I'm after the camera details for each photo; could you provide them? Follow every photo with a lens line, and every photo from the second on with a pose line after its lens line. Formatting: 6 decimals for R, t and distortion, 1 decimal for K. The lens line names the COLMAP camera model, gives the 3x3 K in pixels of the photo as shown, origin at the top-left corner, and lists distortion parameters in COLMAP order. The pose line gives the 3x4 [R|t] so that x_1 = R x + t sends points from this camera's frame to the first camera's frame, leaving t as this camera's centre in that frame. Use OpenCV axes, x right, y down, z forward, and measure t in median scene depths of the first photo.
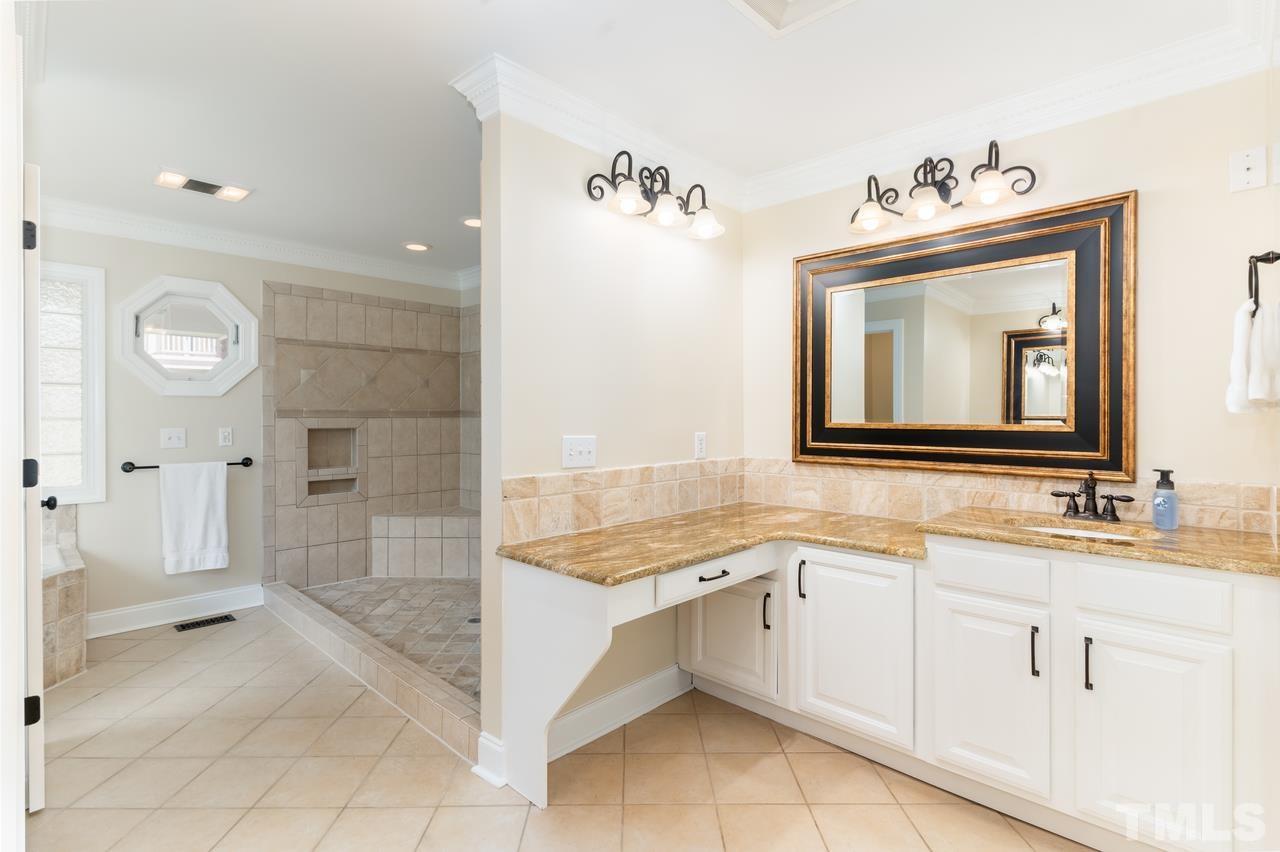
lens RADIAL K [[618.3, 0, 635.3], [0, 618.3, 419.7], [0, 0, 1]] dist [0.004474, -0.000404]
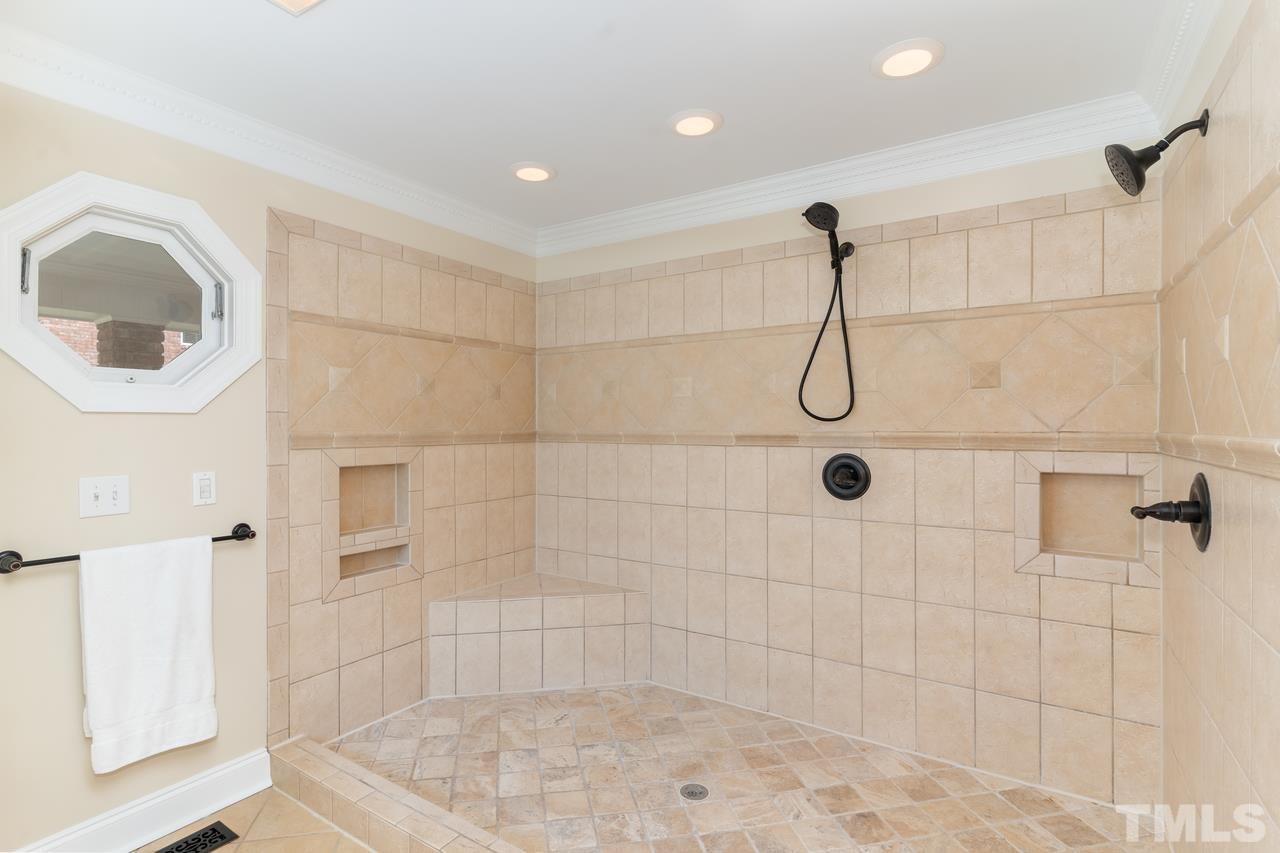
lens RADIAL K [[618.3, 0, 641.9], [0, 618.3, 427.9], [0, 0, 1]] dist [0.004474, -0.000404]
pose [[0.980061, -0.002133, 0.198688, -0.360130], [0.003039, 0.999986, -0.004251, -0.019480], [-0.198676, 0.004770, 0.980054, 0.360337]]
